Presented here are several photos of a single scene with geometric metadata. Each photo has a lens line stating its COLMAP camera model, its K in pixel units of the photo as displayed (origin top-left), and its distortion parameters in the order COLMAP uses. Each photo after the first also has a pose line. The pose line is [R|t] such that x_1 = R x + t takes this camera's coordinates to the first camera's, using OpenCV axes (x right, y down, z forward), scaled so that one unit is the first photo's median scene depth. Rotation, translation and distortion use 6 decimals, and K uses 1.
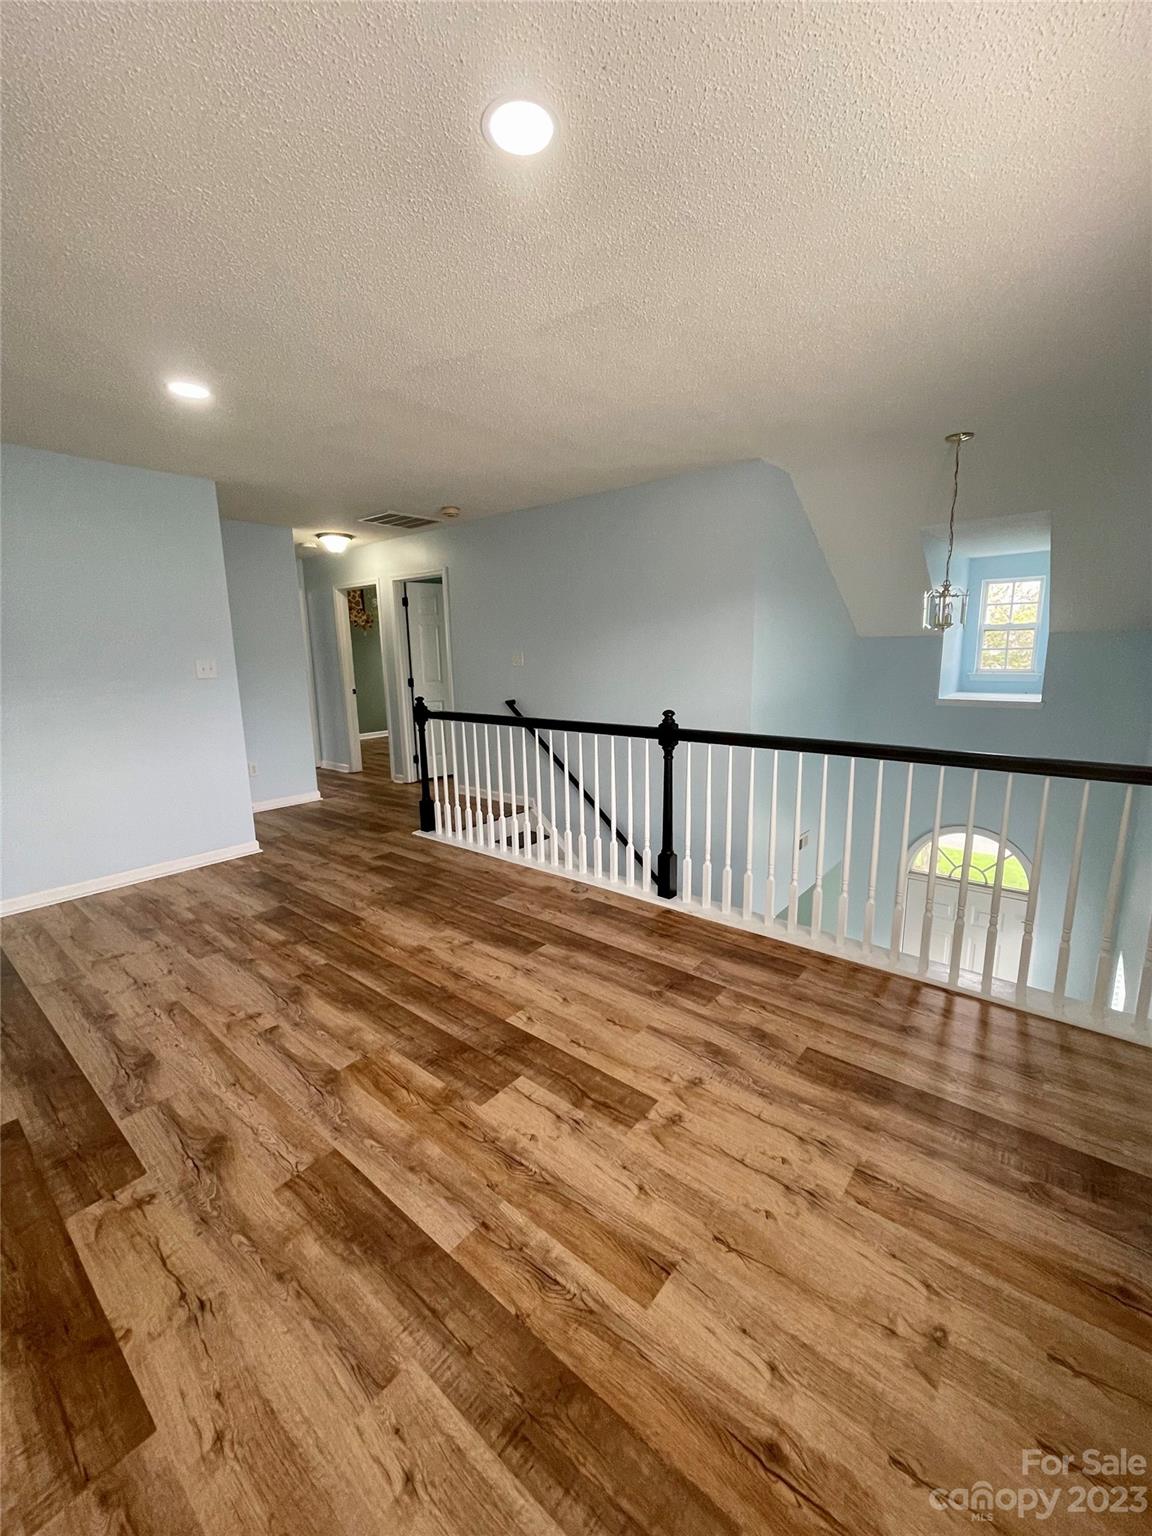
lens RADIAL K [[624.0, 0, 578.2], [0, 624.0, 763.1], [0, 0, 1]] dist [-0.011432, 0.008568]
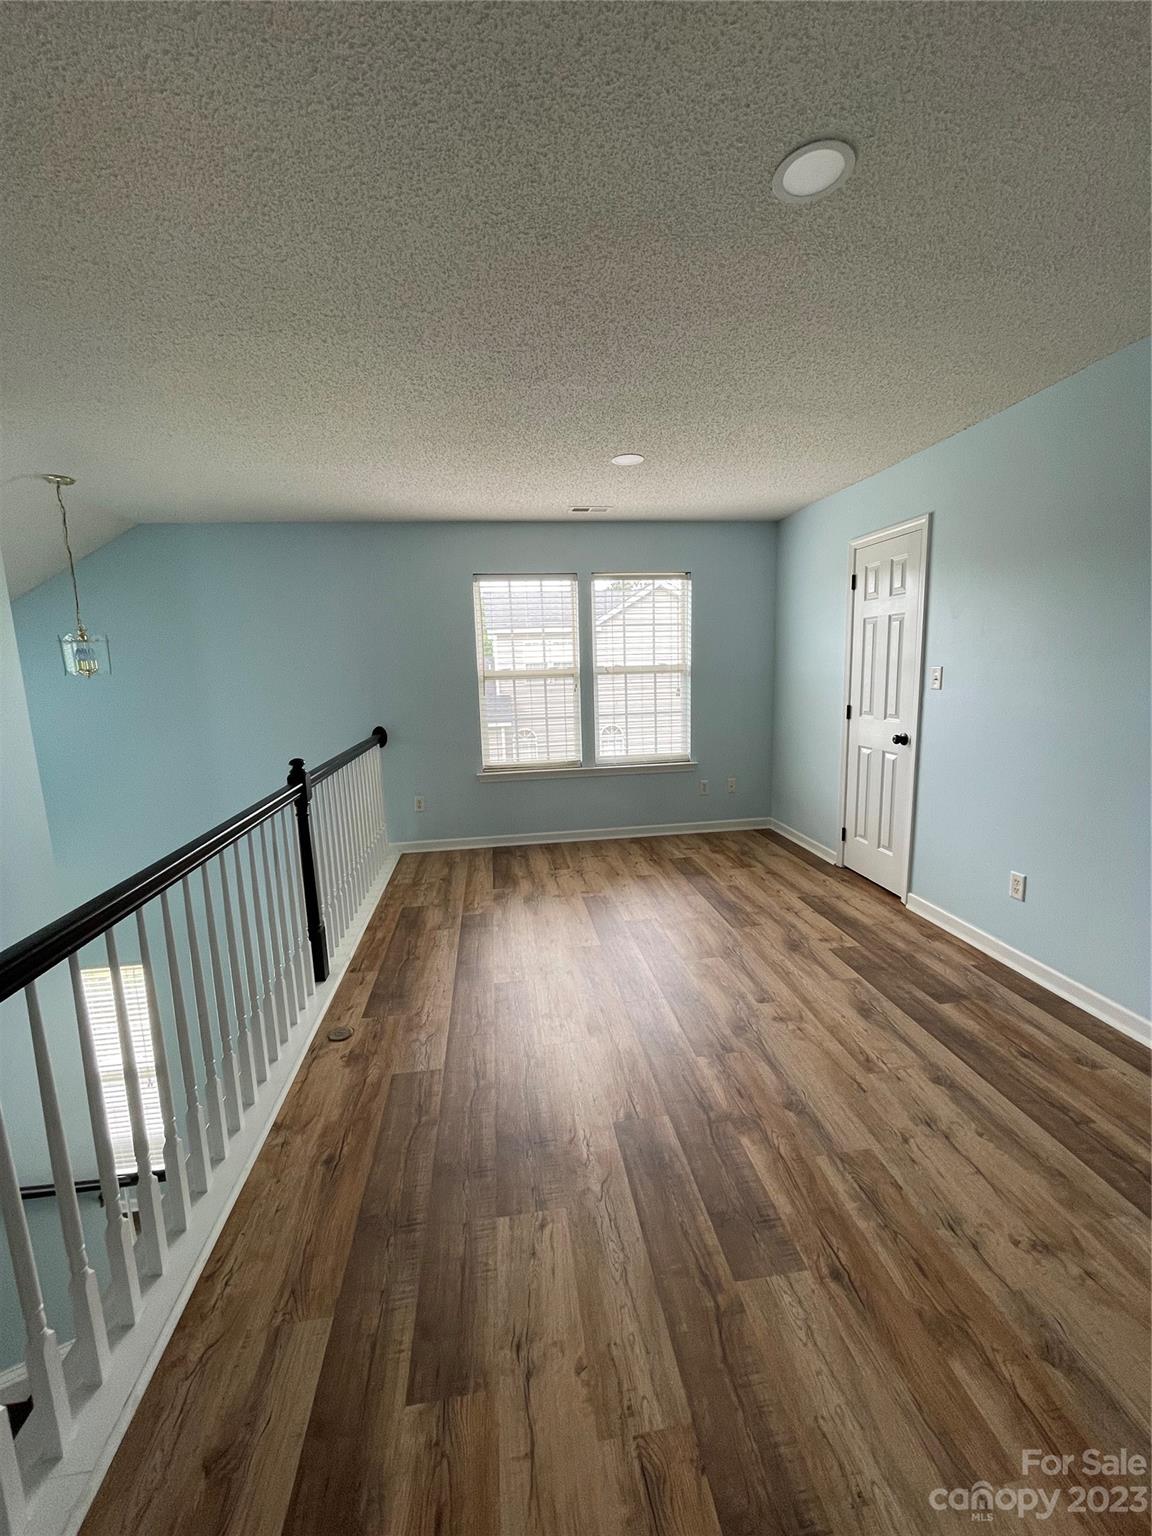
lens RADIAL K [[621.5, 0, 579.8], [0, 621.5, 763.6], [0, 0, 1]] dist [-0.001316, 0.000206]
pose [[-0.738382, -0.065972, 0.671148, -0.803789], [0.167351, 0.946149, 0.277120, -0.285130], [-0.653289, 0.316938, -0.687579, 1.528704]]
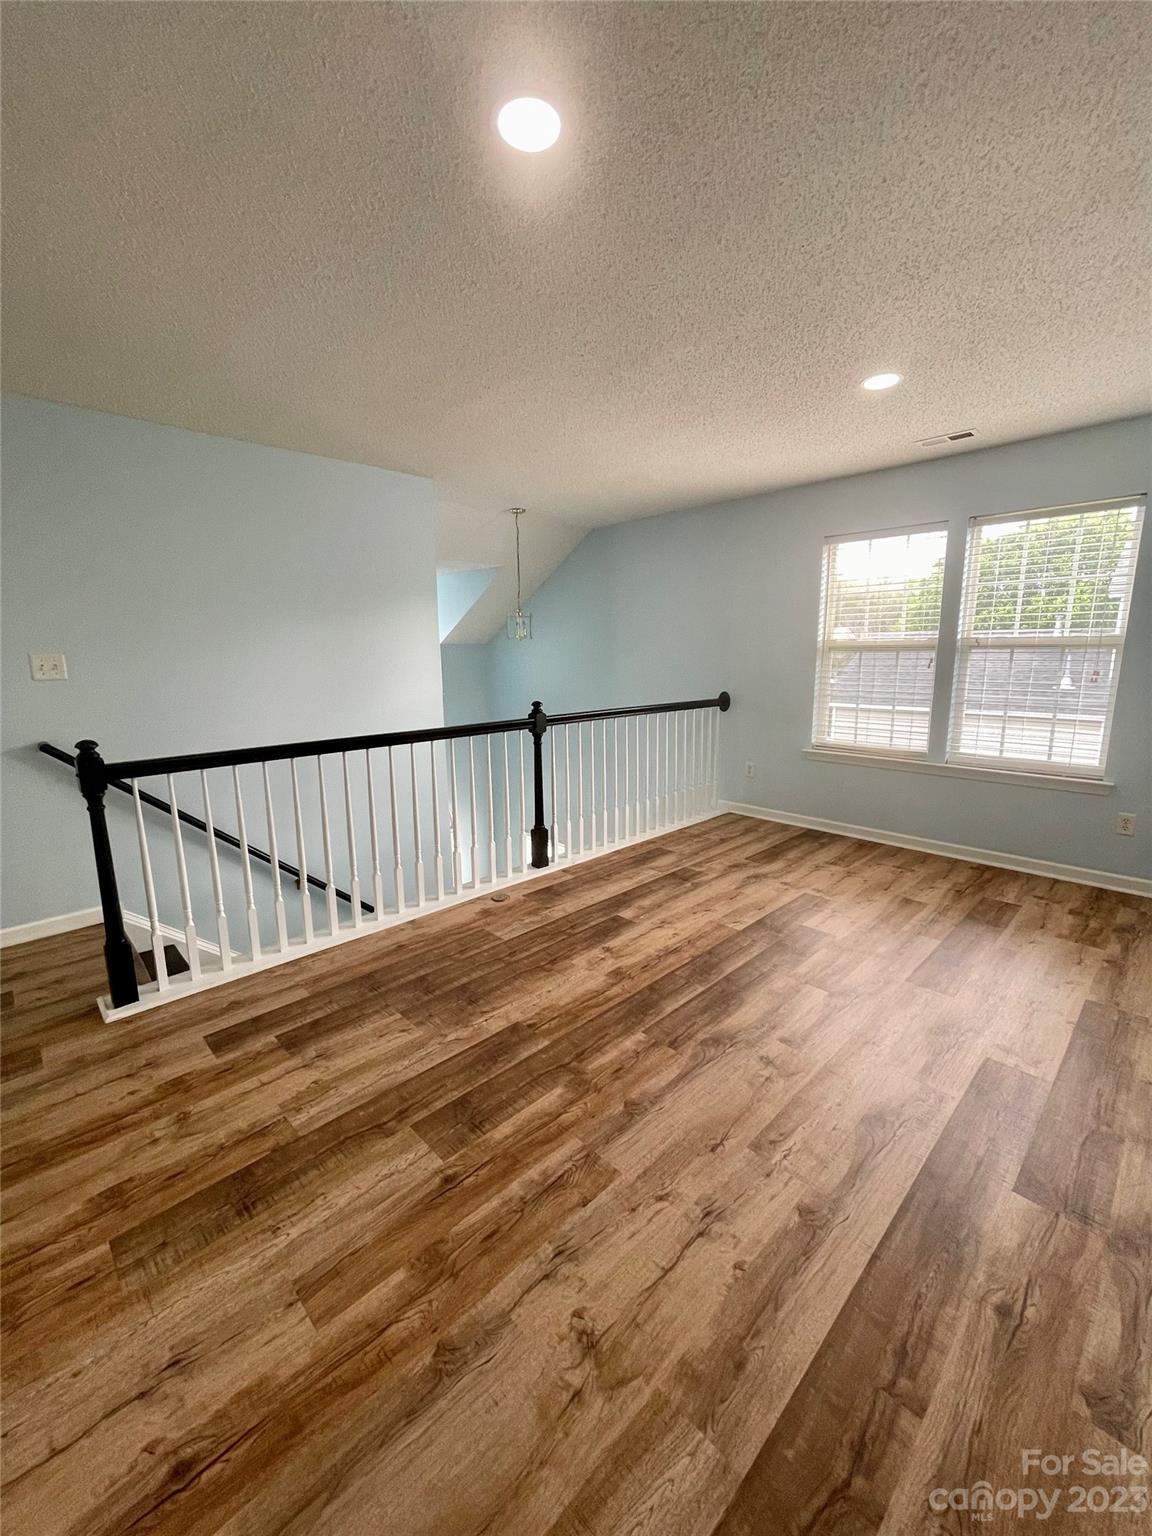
lens RADIAL K [[624.0, 0, 578.2], [0, 624.0, 763.1], [0, 0, 1]] dist [-0.011432, 0.008568]
pose [[0.105394, -0.160816, 0.981341, -1.131064], [0.190384, 0.971846, 0.138813, -0.136452], [-0.976036, 0.172202, 0.133043, 0.912848]]
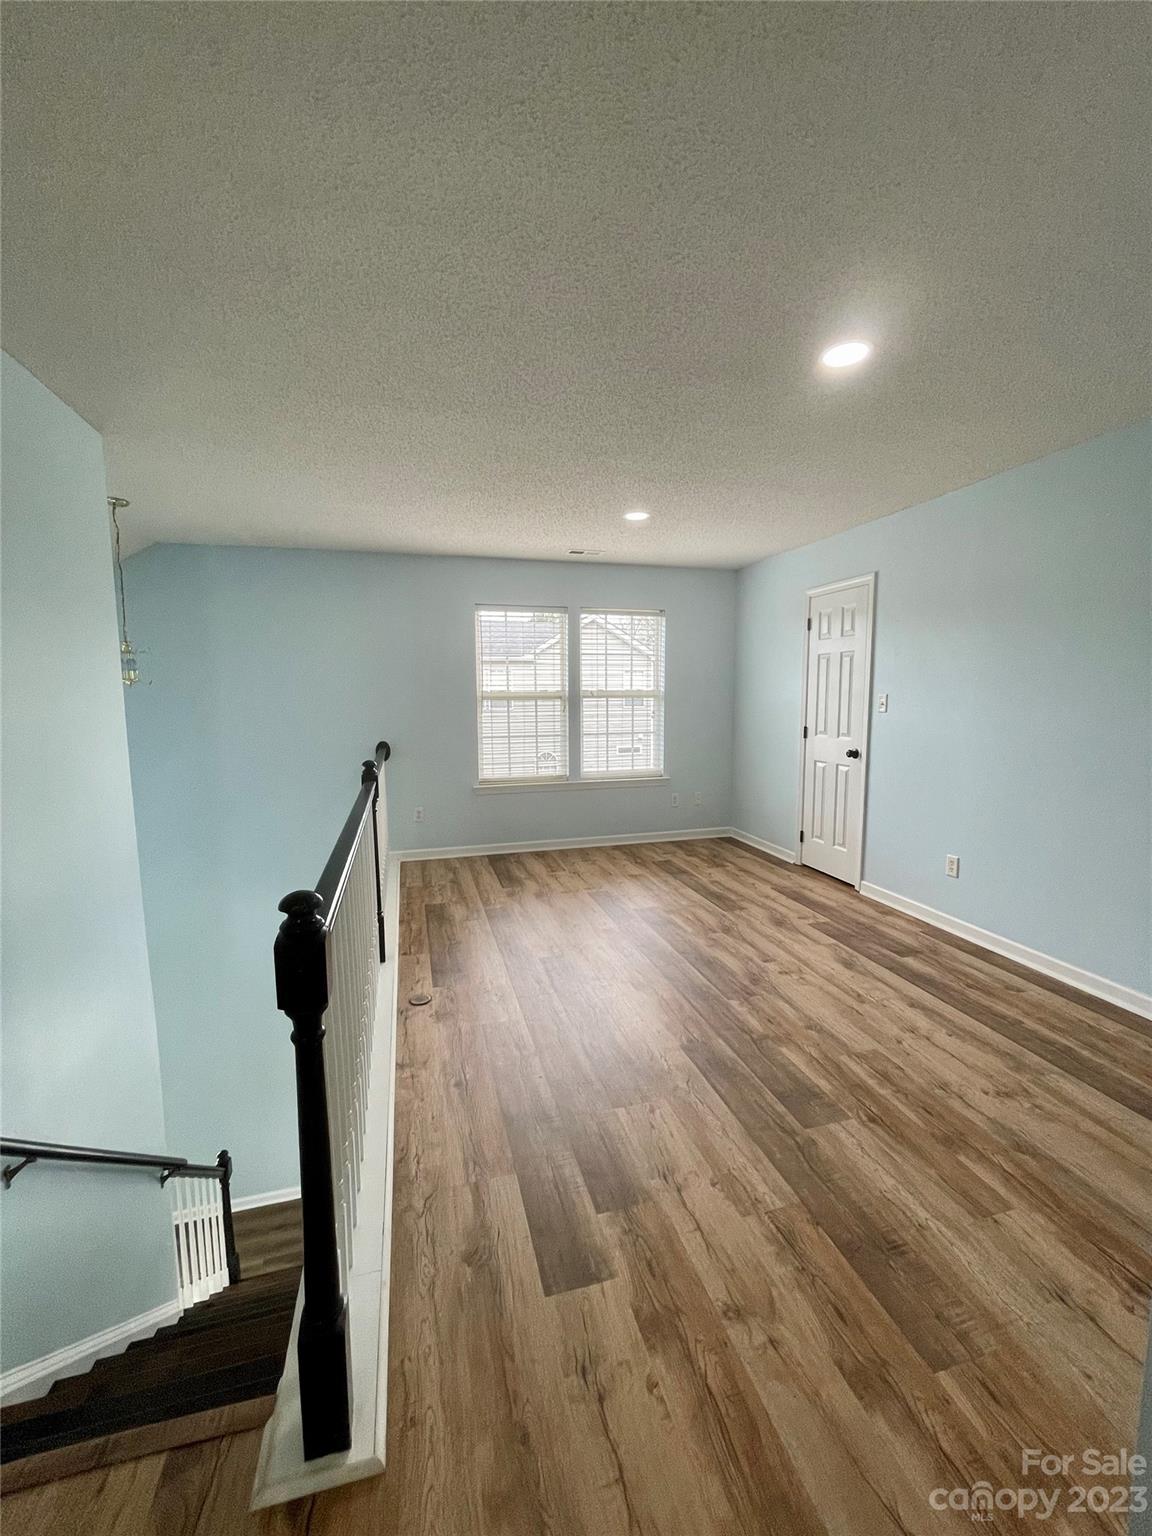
lens RADIAL K [[624.0, 0, 578.2], [0, 624.0, 763.1], [0, 0, 1]] dist [-0.011432, 0.008568]
pose [[-0.820147, -0.039317, 0.570800, -0.757476], [0.128052, 0.959716, 0.250096, -0.321128], [-0.557639, 0.278208, -0.782074, 1.802887]]
